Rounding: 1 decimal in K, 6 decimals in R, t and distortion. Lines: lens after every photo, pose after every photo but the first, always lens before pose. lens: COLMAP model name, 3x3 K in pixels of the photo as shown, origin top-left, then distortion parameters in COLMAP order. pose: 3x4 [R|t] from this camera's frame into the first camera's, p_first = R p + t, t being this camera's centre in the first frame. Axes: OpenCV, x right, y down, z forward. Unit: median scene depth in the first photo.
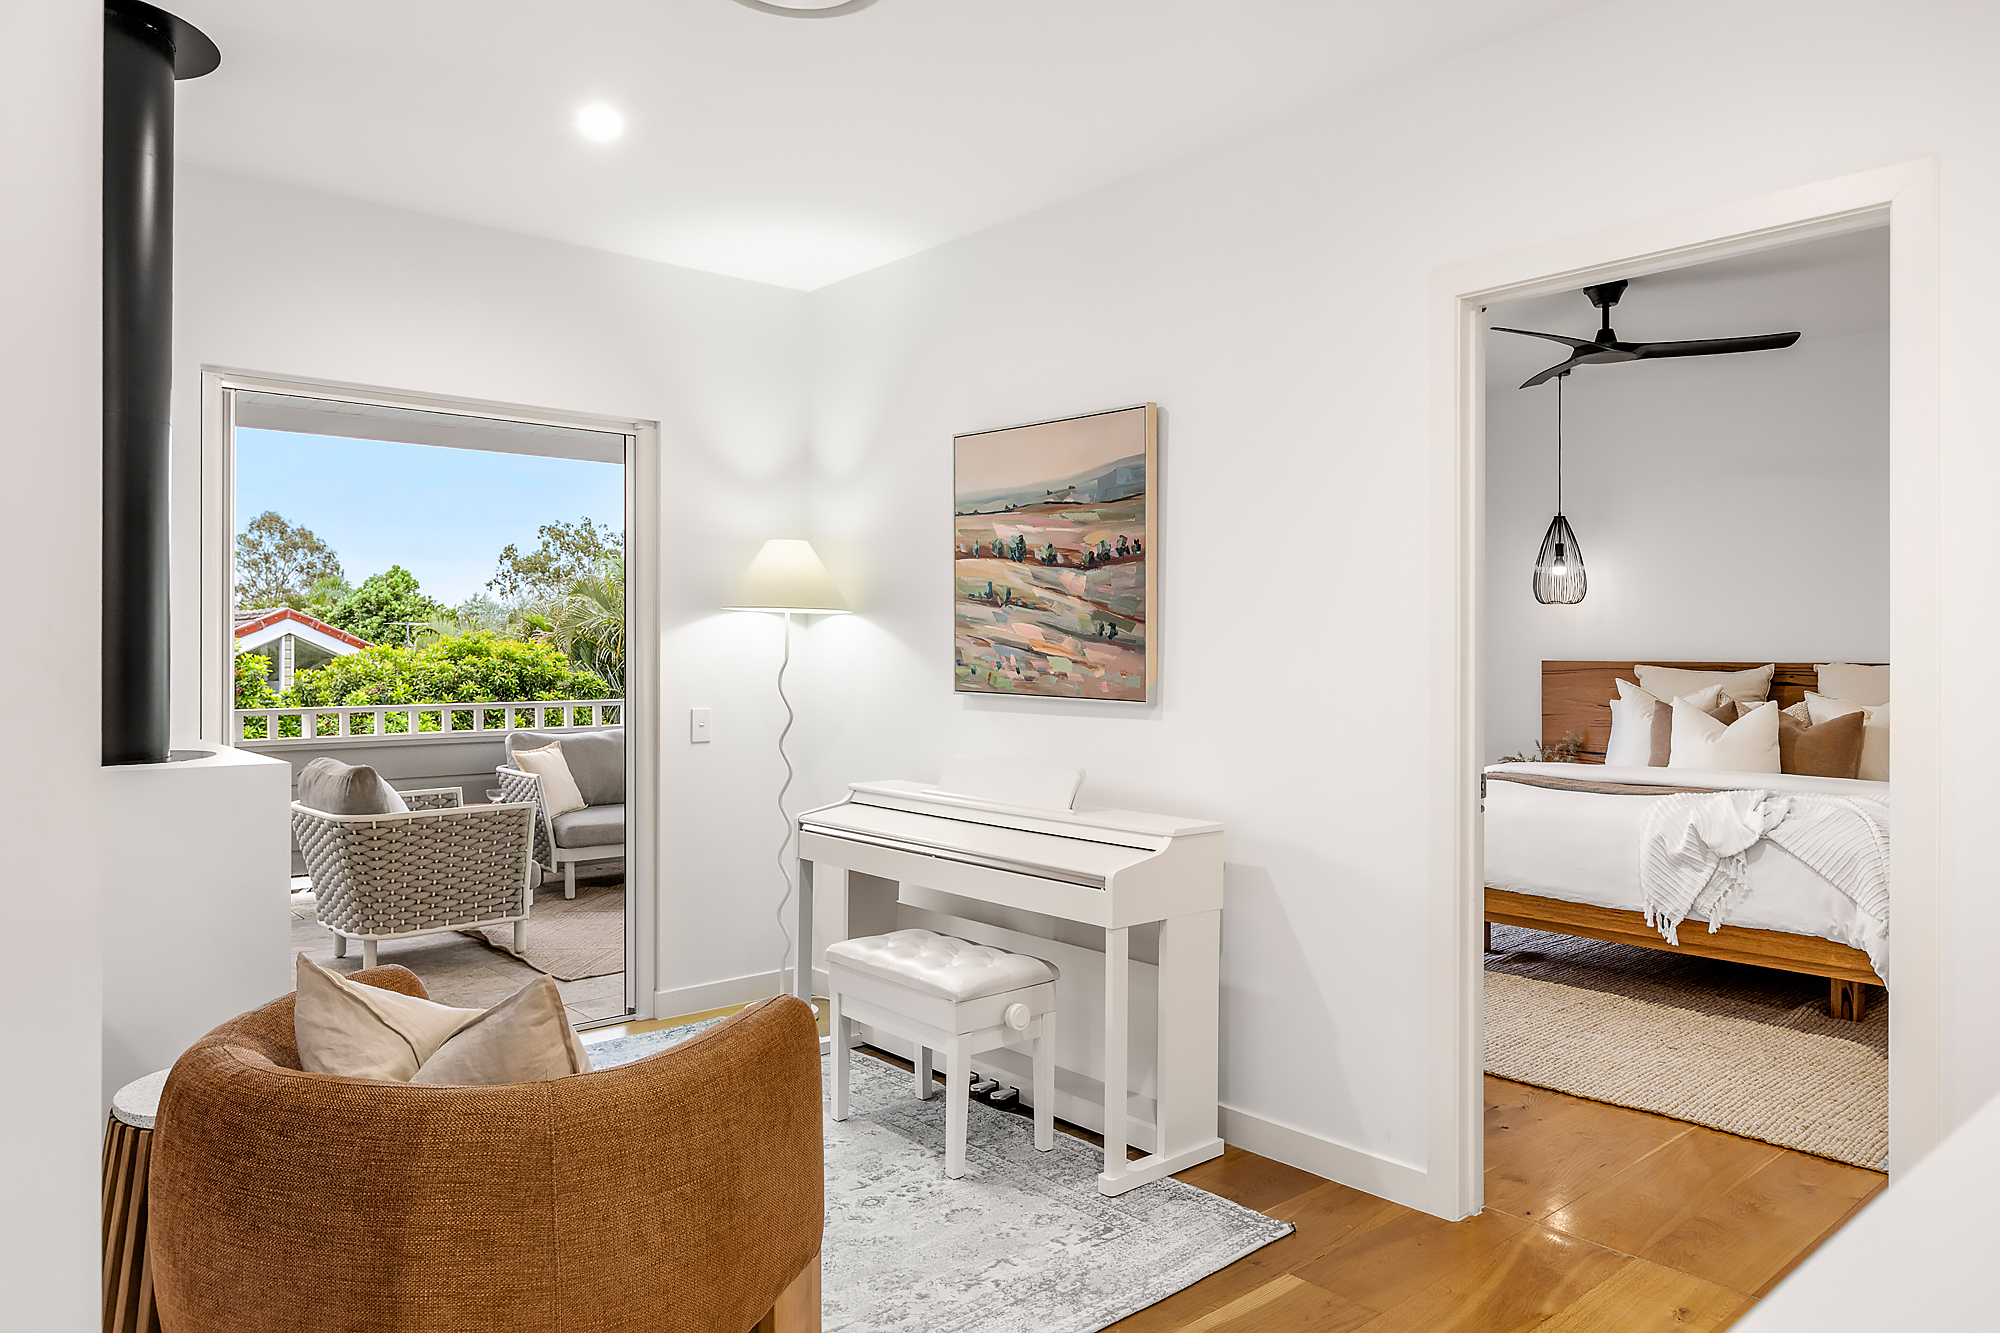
lens RADIAL K [[1384.3, 0, 995.2], [0, 1384.3, 676.0], [0, 0, 1]] dist [0.001619, 0.002055]
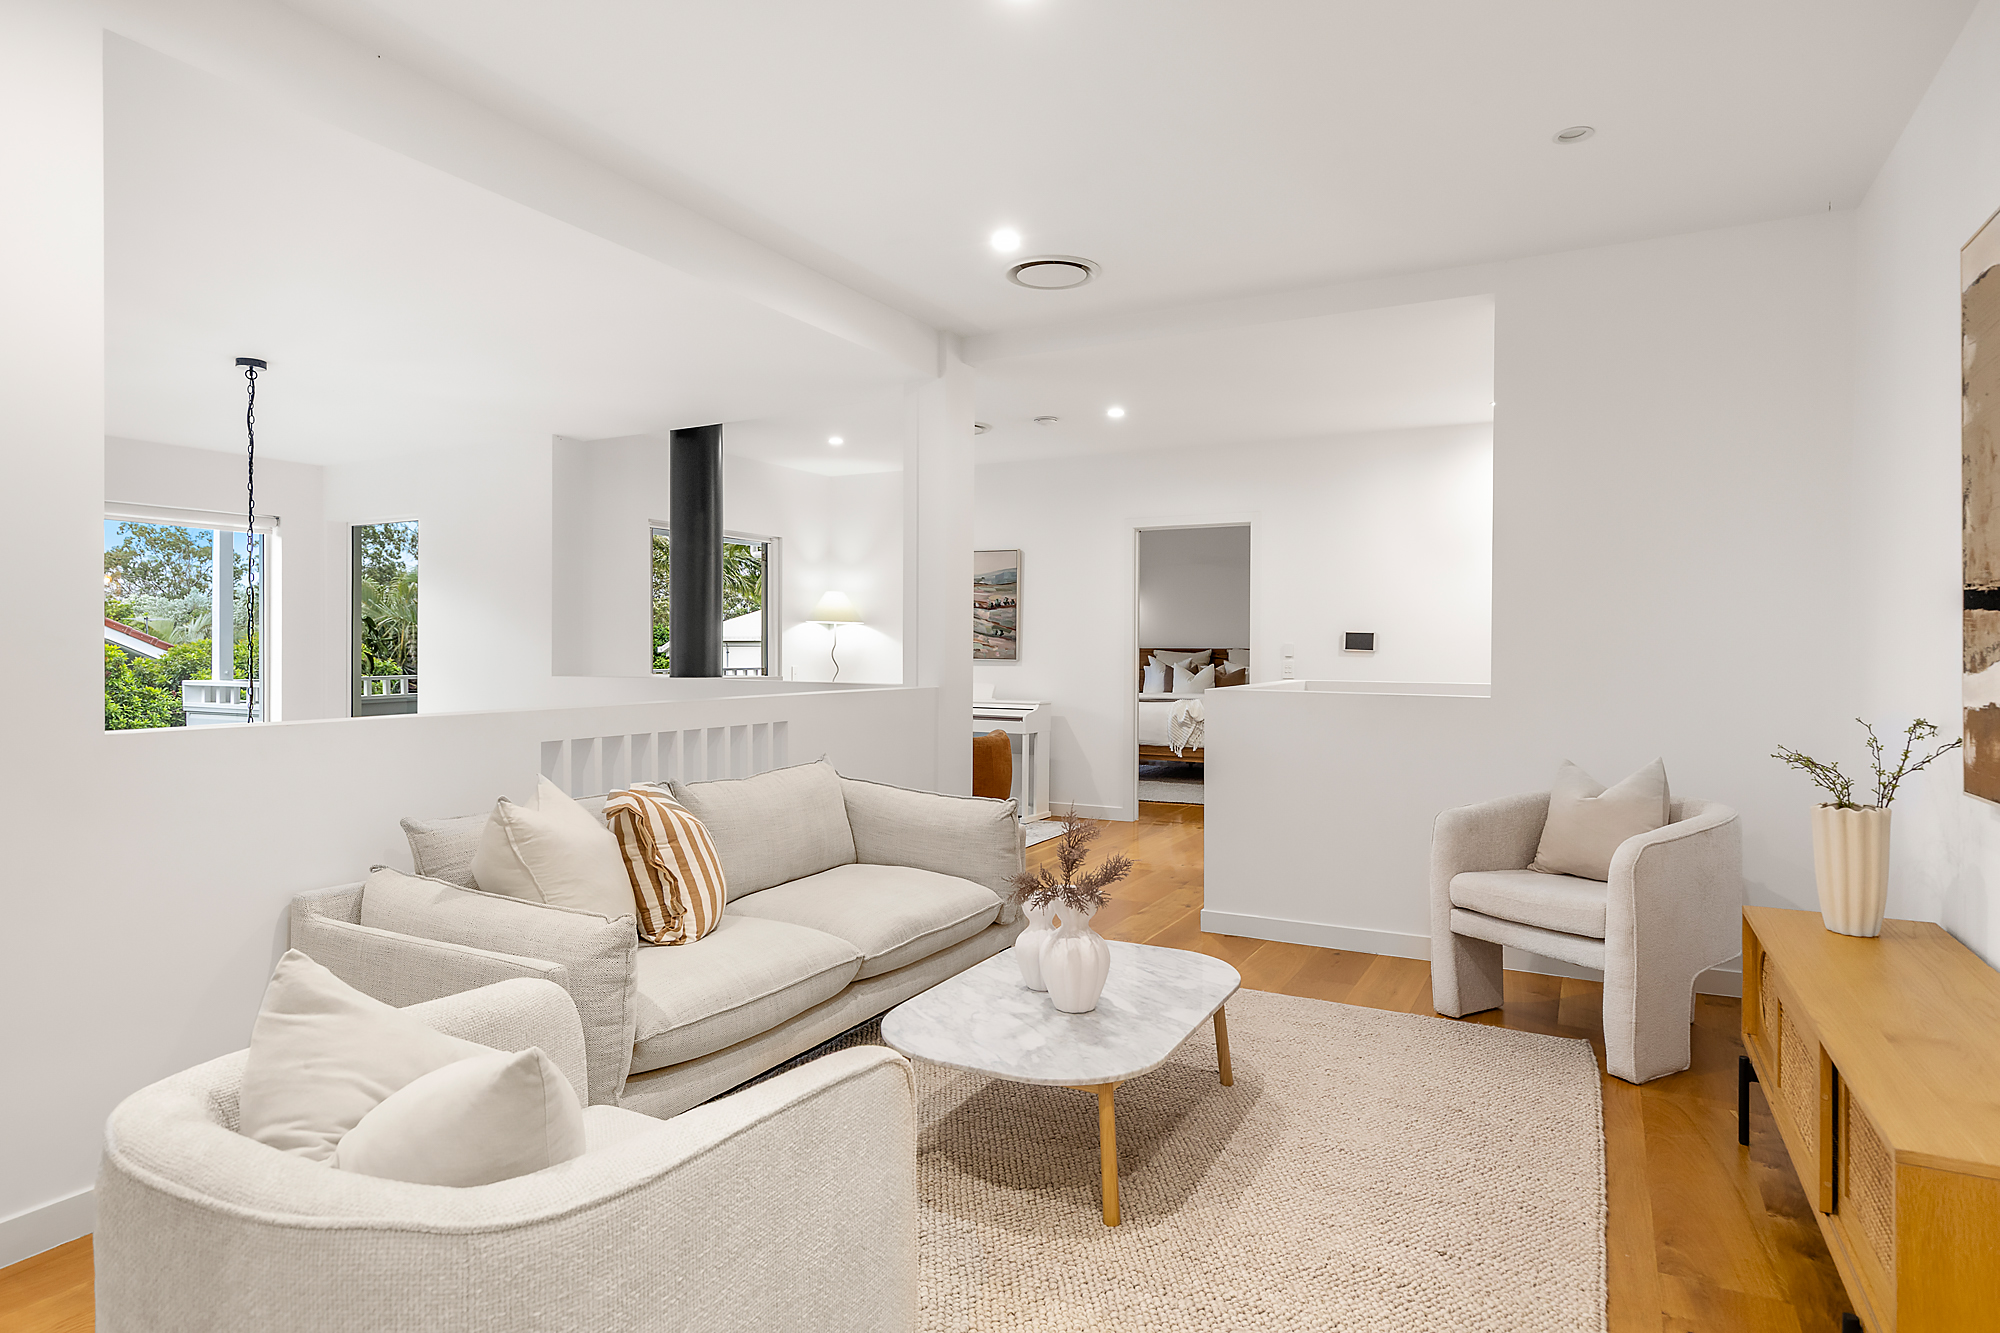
lens RADIAL K [[1131.0, 0, 1002.0], [0, 1131.0, 654.5], [0, 0, 1]] dist [0.001445, 0.000119]
pose [[0.936116, 0.004589, 0.351661, -0.565911], [-0.000157, 0.999920, -0.012629, 0.030003], [-0.351691, 0.011767, 0.936042, -0.861232]]
